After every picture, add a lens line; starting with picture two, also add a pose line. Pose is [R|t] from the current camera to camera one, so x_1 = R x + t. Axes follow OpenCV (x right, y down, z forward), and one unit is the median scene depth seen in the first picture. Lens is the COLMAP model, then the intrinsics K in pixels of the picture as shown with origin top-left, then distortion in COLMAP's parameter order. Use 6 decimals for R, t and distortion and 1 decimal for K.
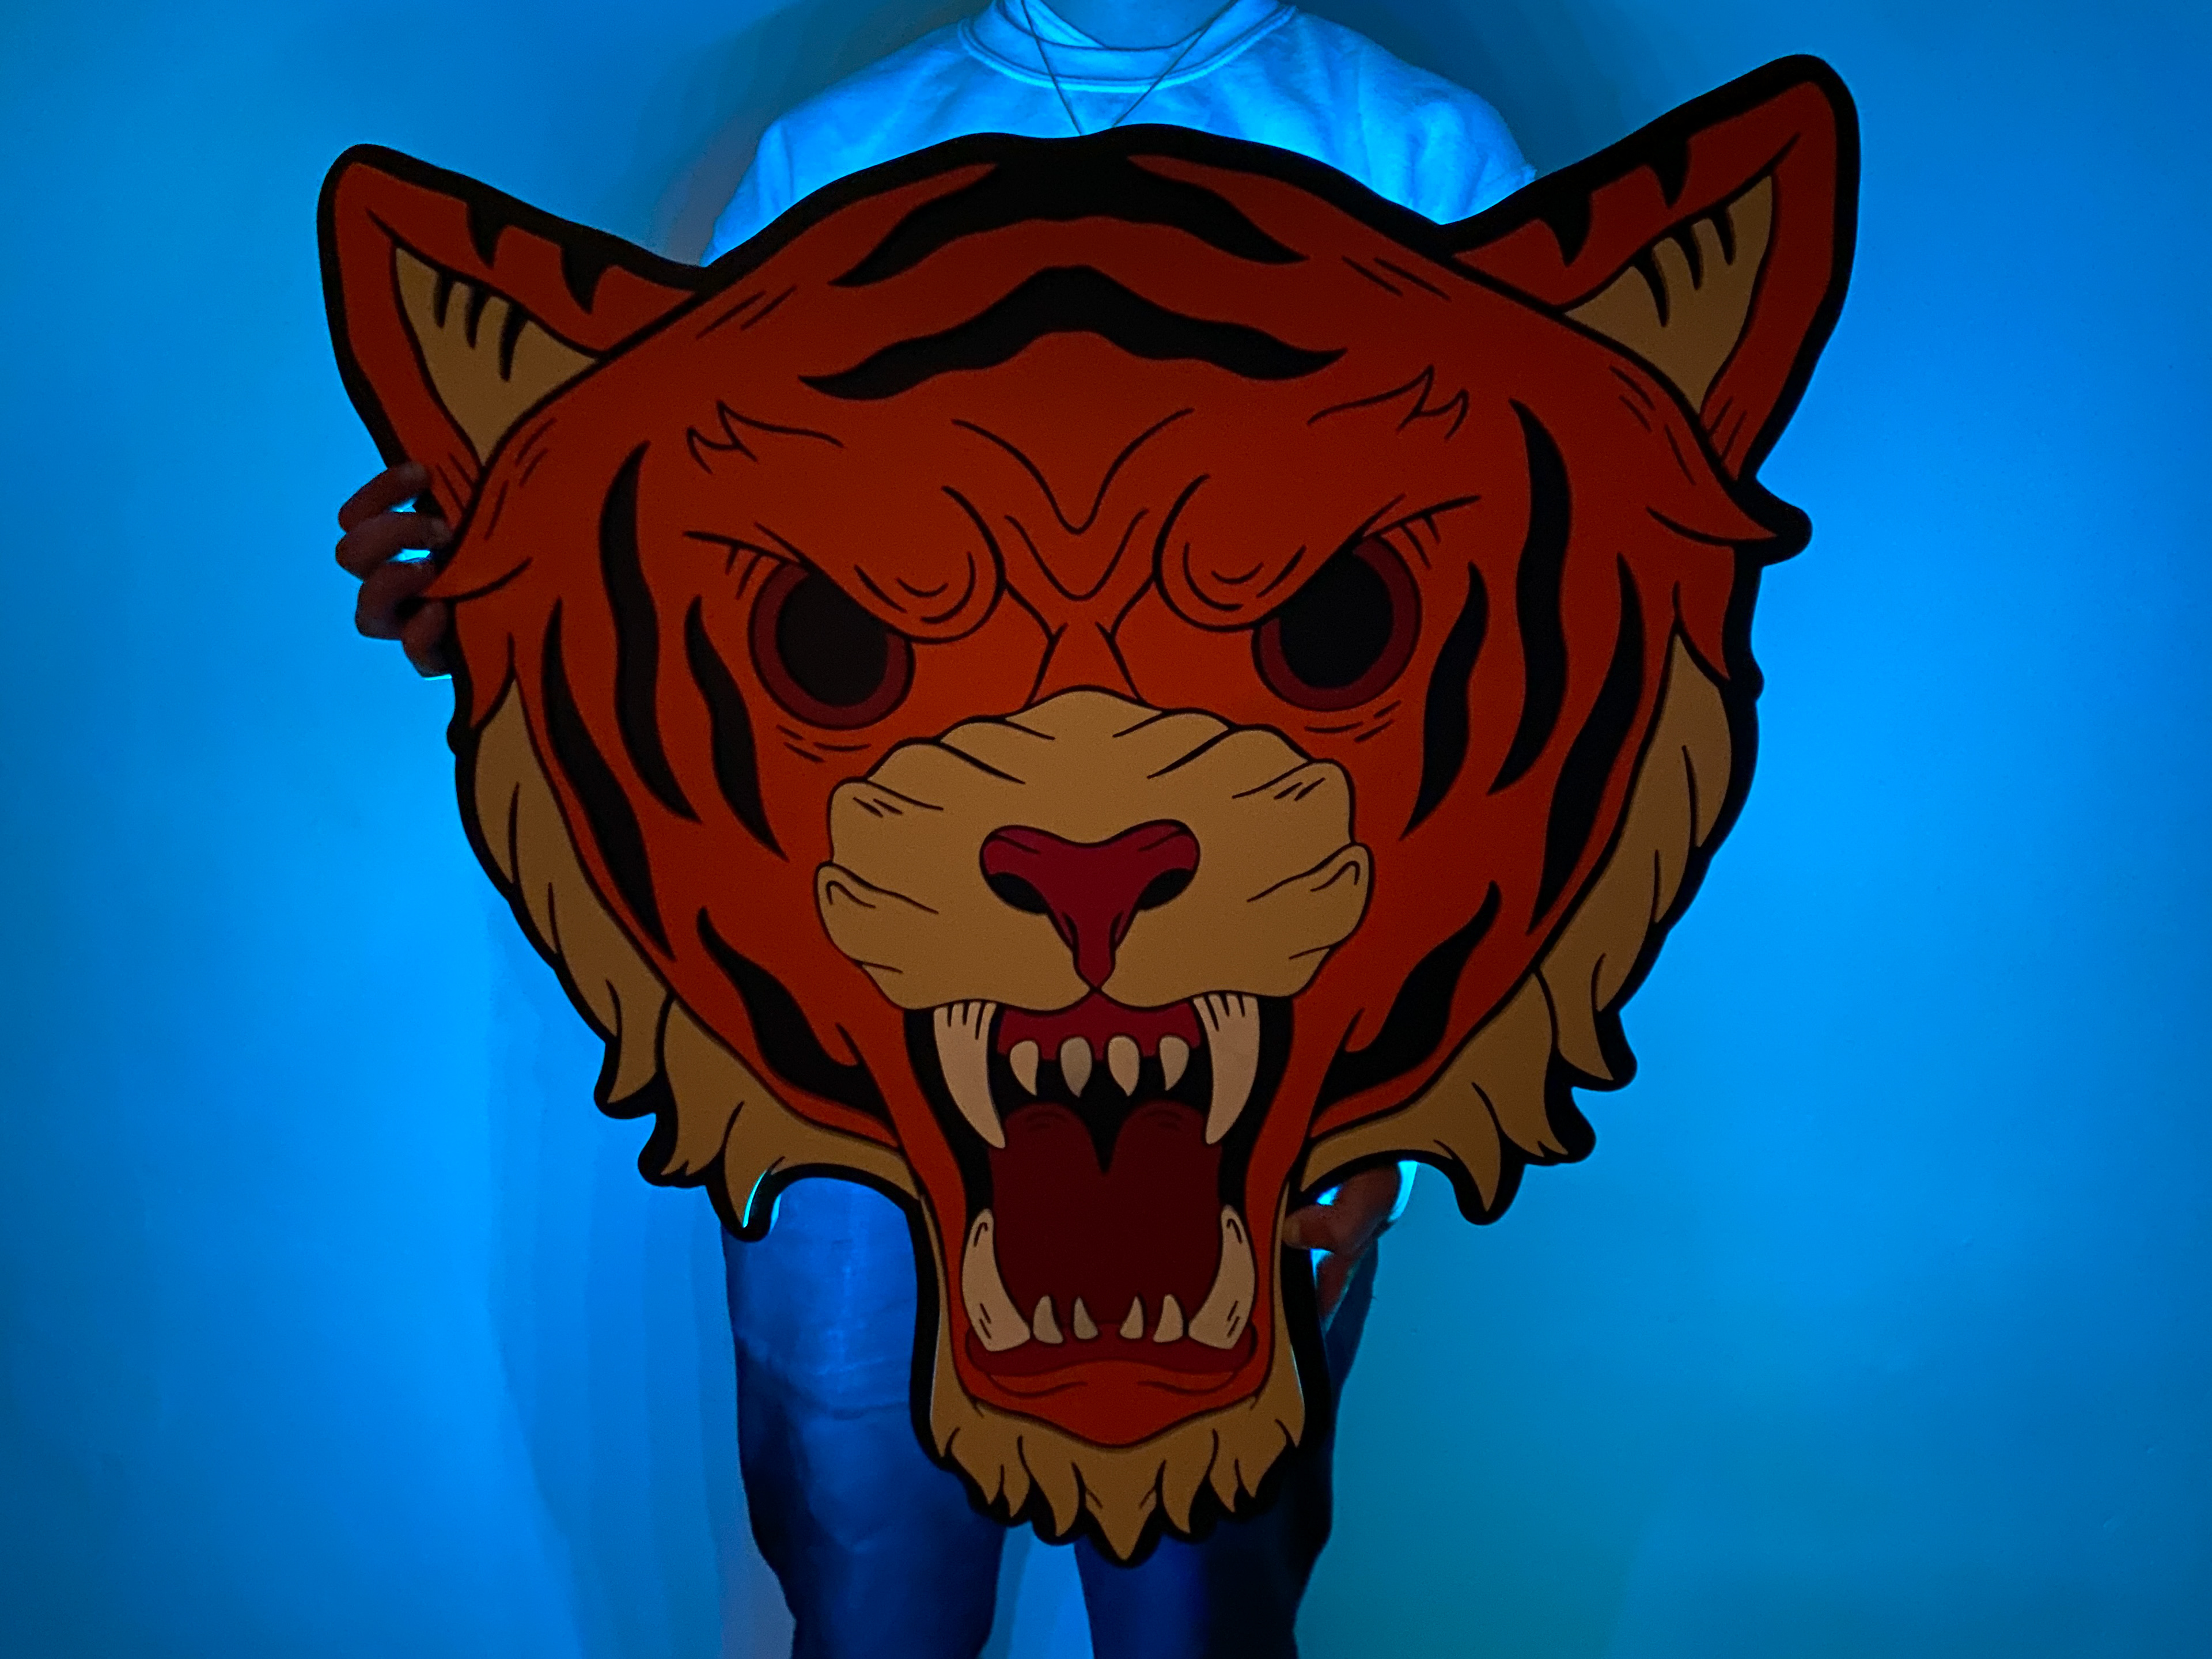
lens RADIAL K [[1670.9, 0, 1116.1], [0, 1670.9, 827.9], [0, 0, 1]] dist [0.000963, -0.006732]
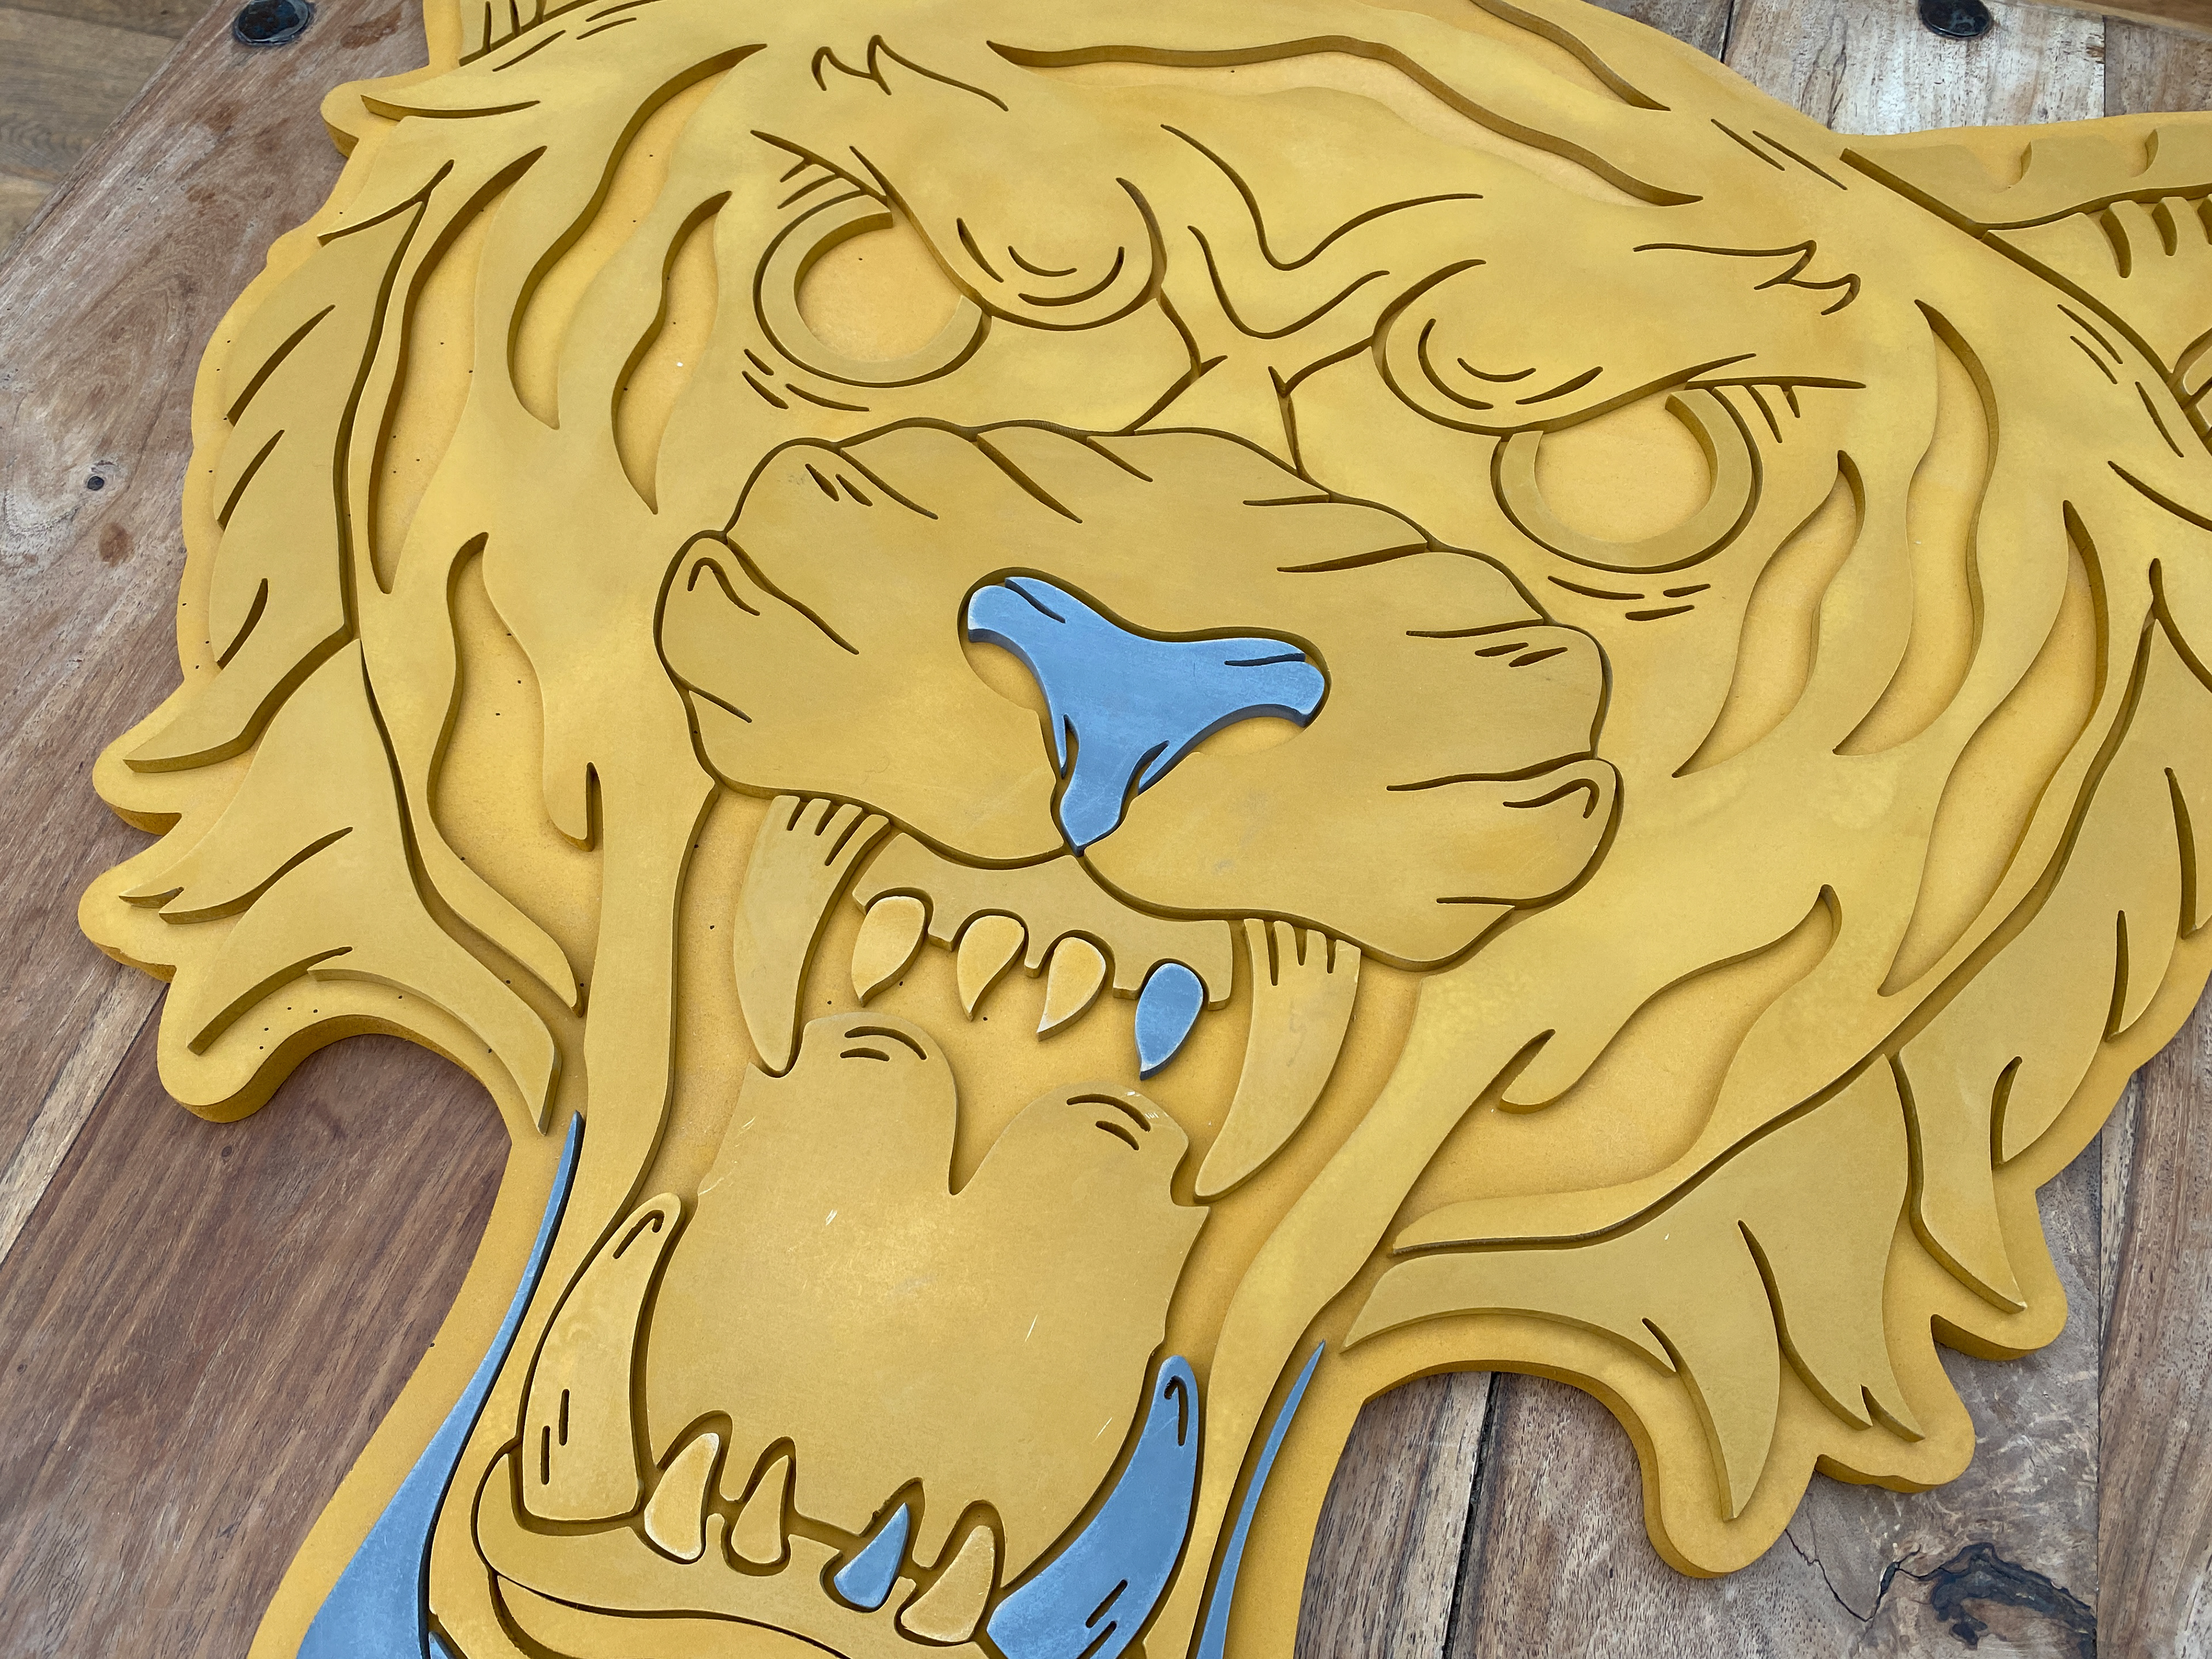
lens RADIAL K [[1670.9, 0, 1116.1], [0, 1670.9, 827.9], [0, 0, 1]] dist [0.000963, -0.006732]
pose [[0.955777, 0.287320, -0.062748, 0.024291], [-0.286633, 0.957834, 0.019885, 0.057260], [0.065815, -0.001020, 0.997831, 0.352527]]
